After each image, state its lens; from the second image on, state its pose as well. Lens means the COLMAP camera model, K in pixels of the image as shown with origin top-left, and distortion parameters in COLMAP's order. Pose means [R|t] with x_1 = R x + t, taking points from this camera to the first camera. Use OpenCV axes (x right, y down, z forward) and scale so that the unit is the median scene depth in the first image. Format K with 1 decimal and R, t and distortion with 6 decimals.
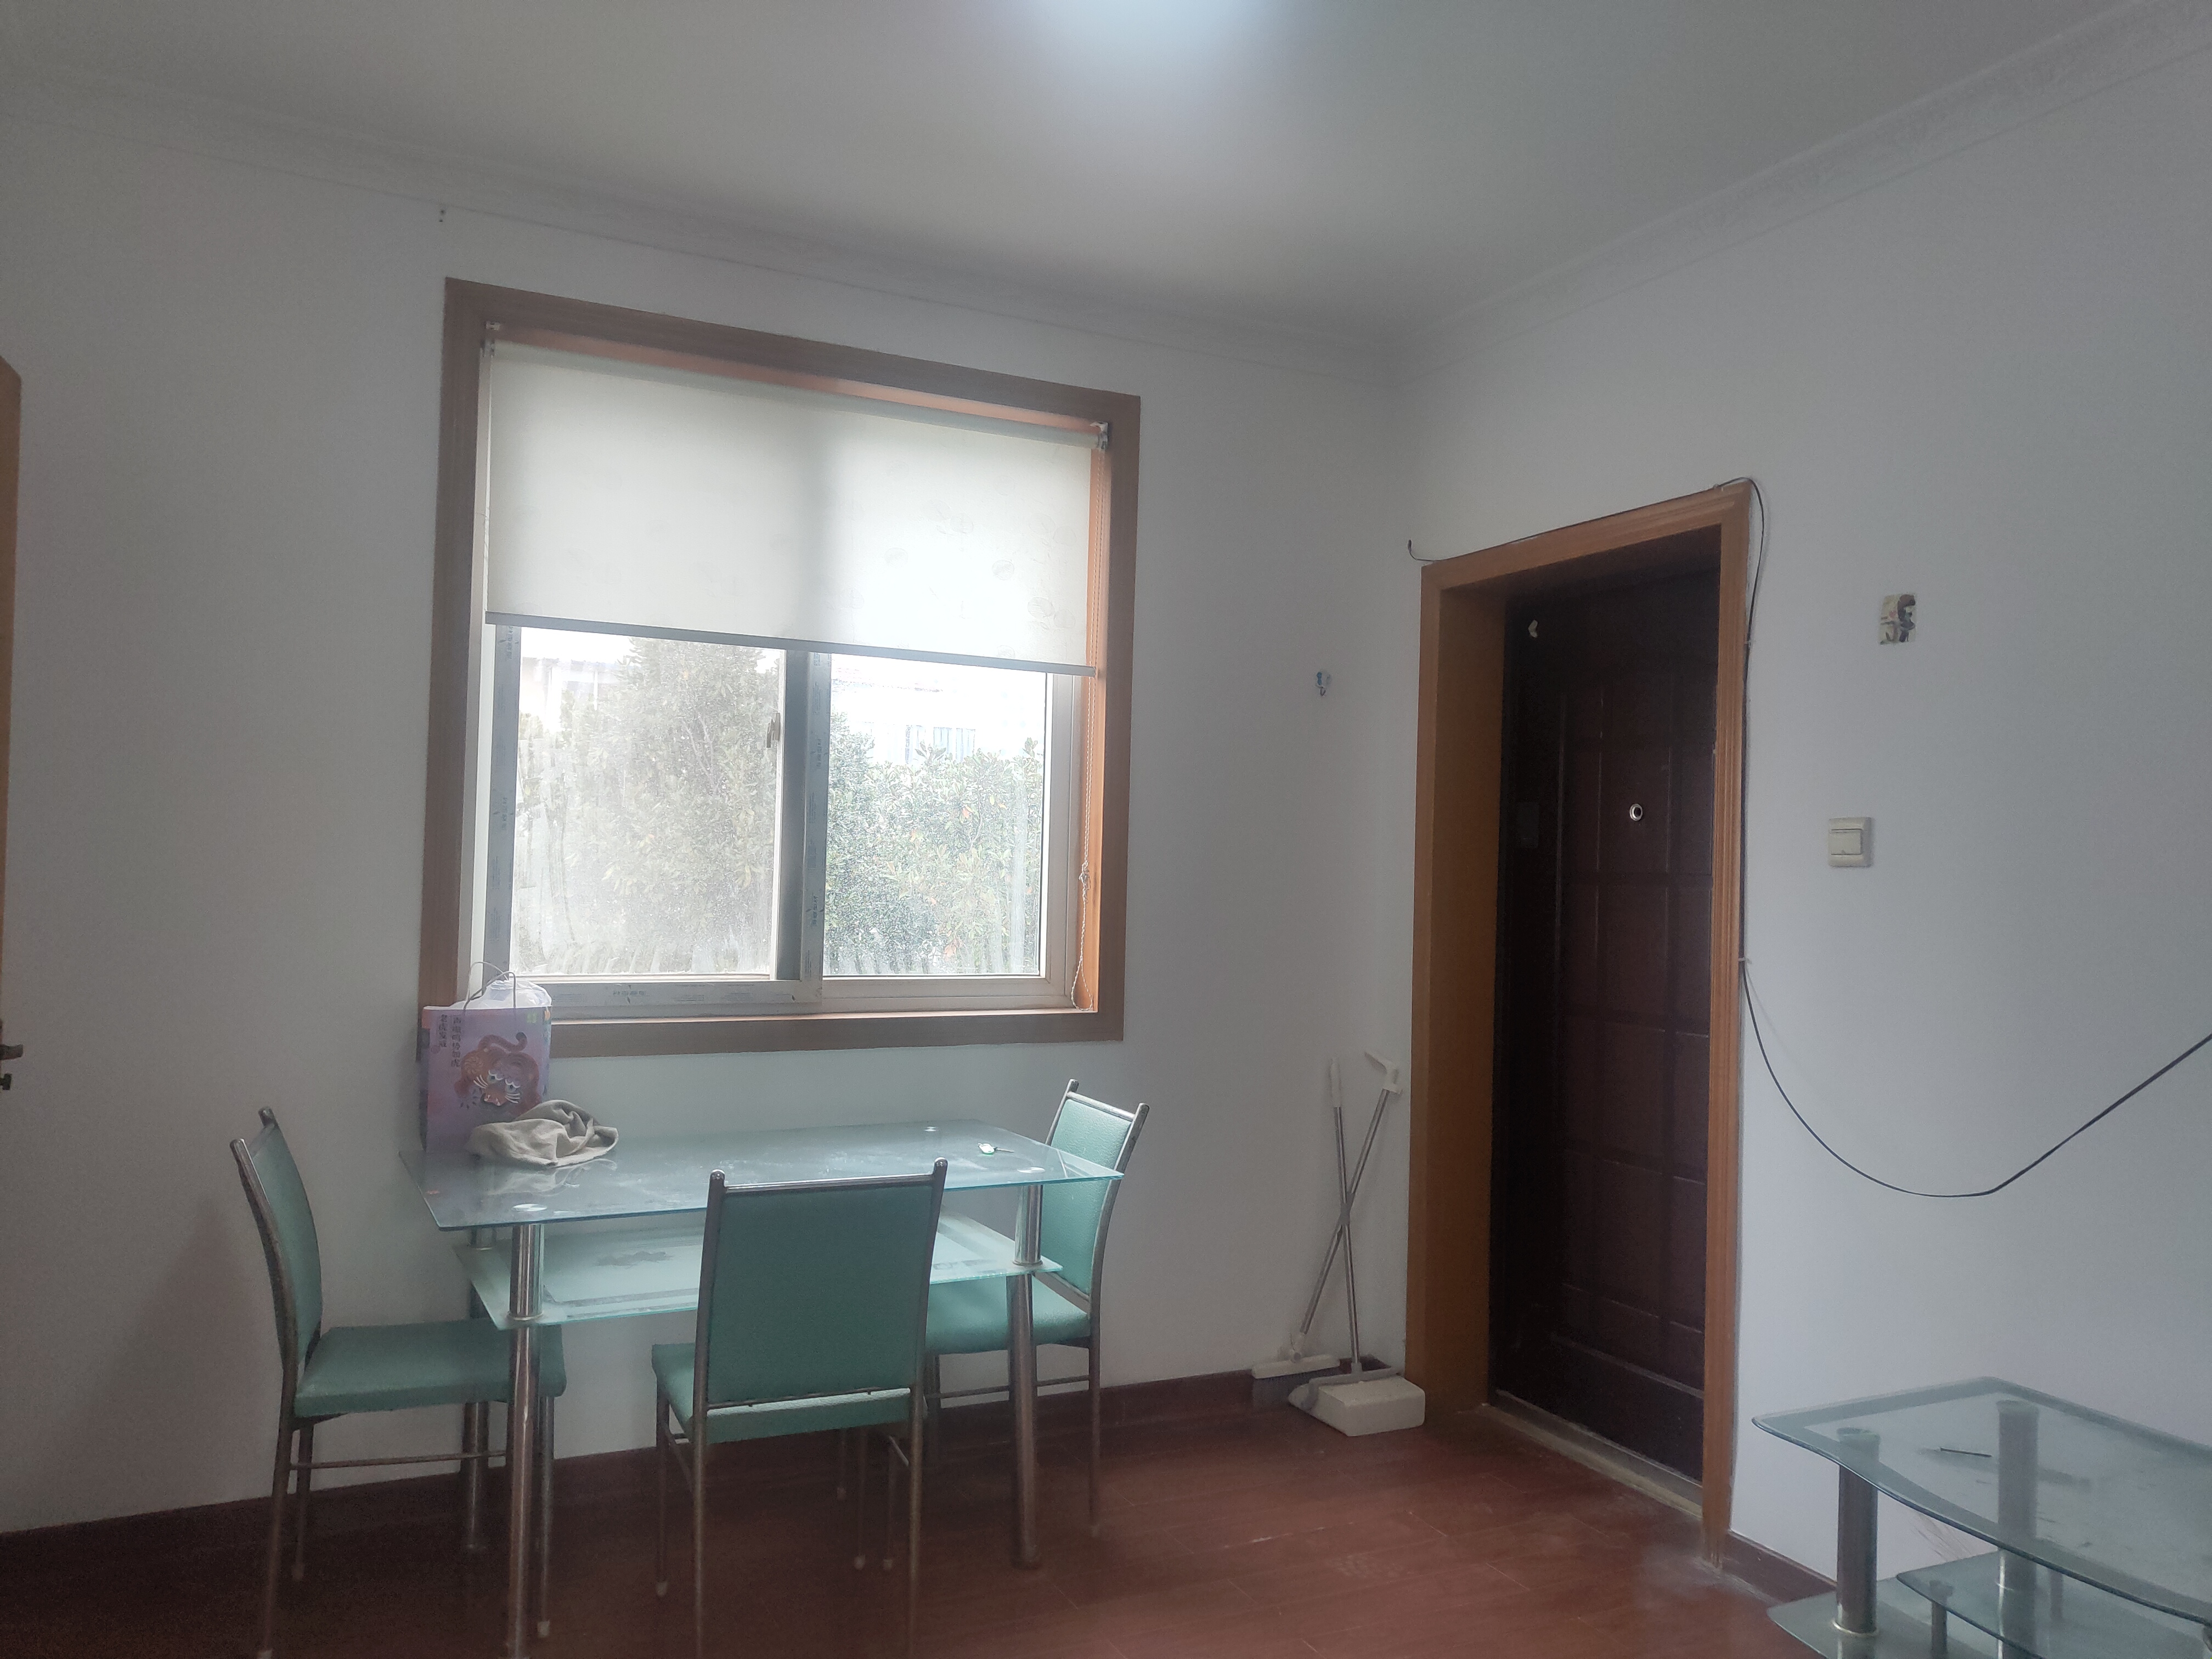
lens RADIAL K [[1614.1, 0, 1106.0], [0, 1614.1, 829.5], [0, 0, 1]] dist [-0.000794, -0.003827]
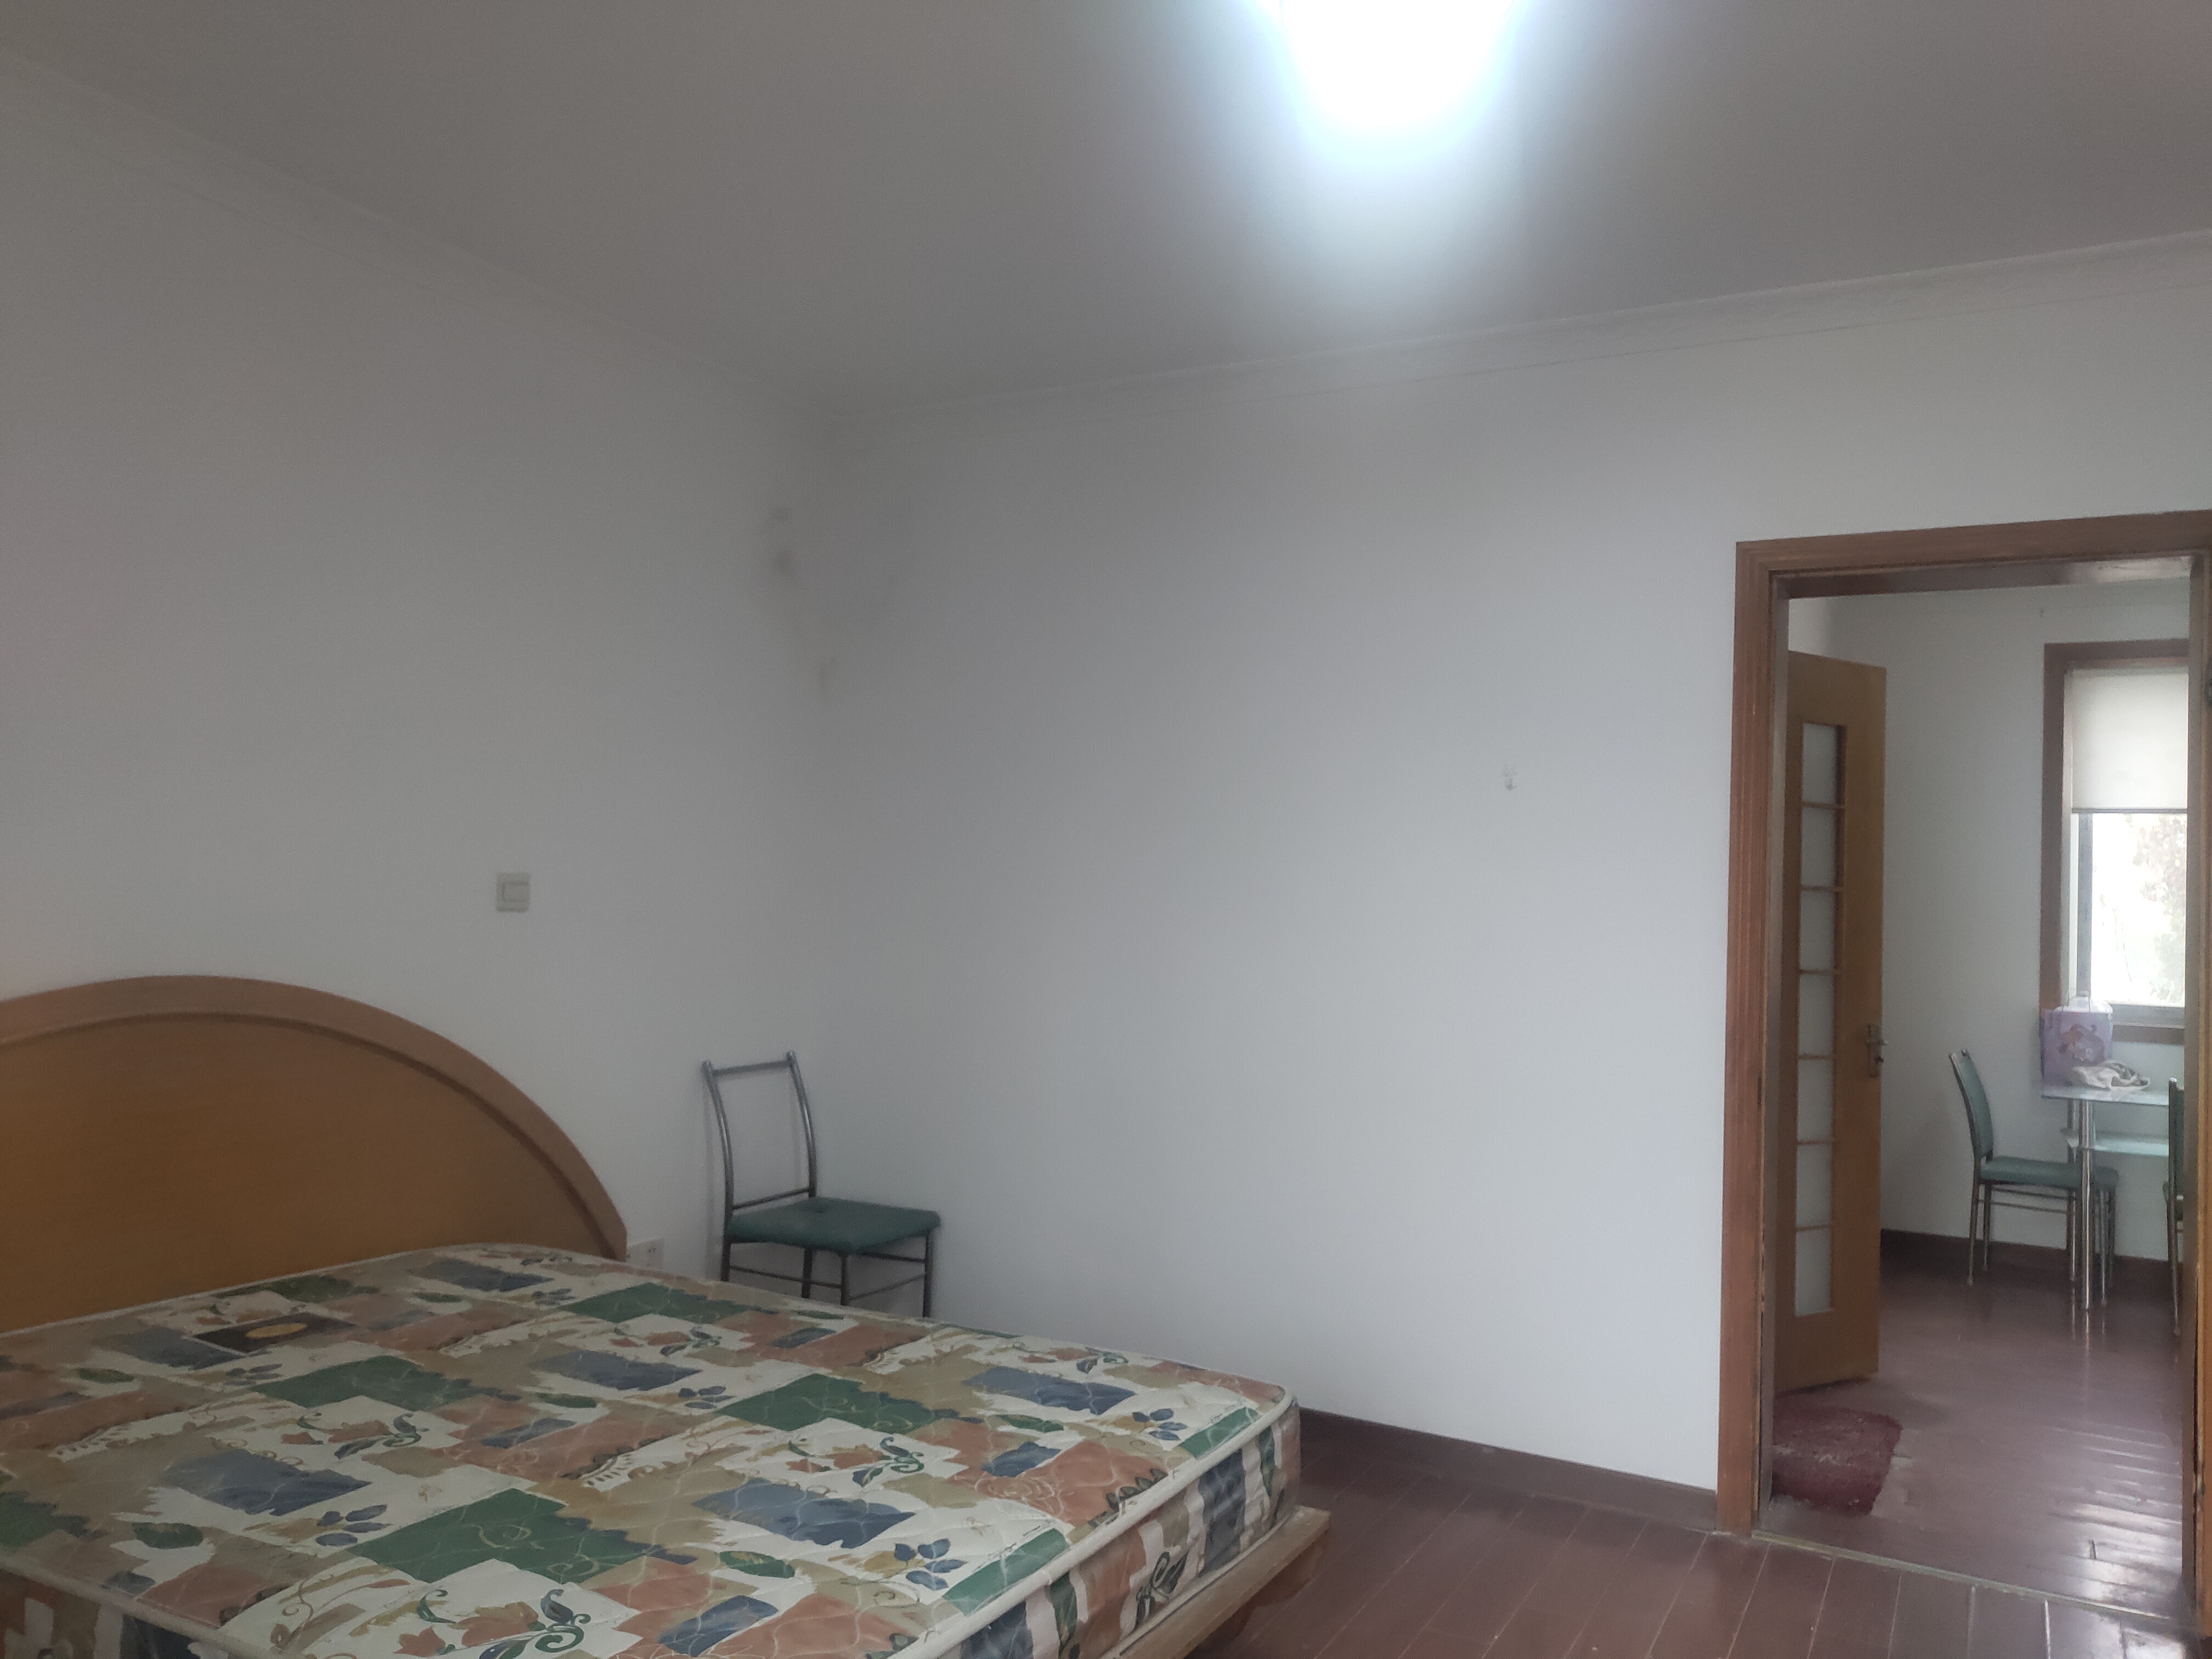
lens RADIAL K [[1614.1, 0, 1106.0], [0, 1614.1, 829.5], [0, 0, 1]] dist [-0.000794, -0.003827]
pose [[0.574504, -0.031661, -0.817889, 0.565006], [0.005871, 0.999385, -0.034563, -0.051549], [0.818481, 0.015055, 0.574337, -1.126710]]
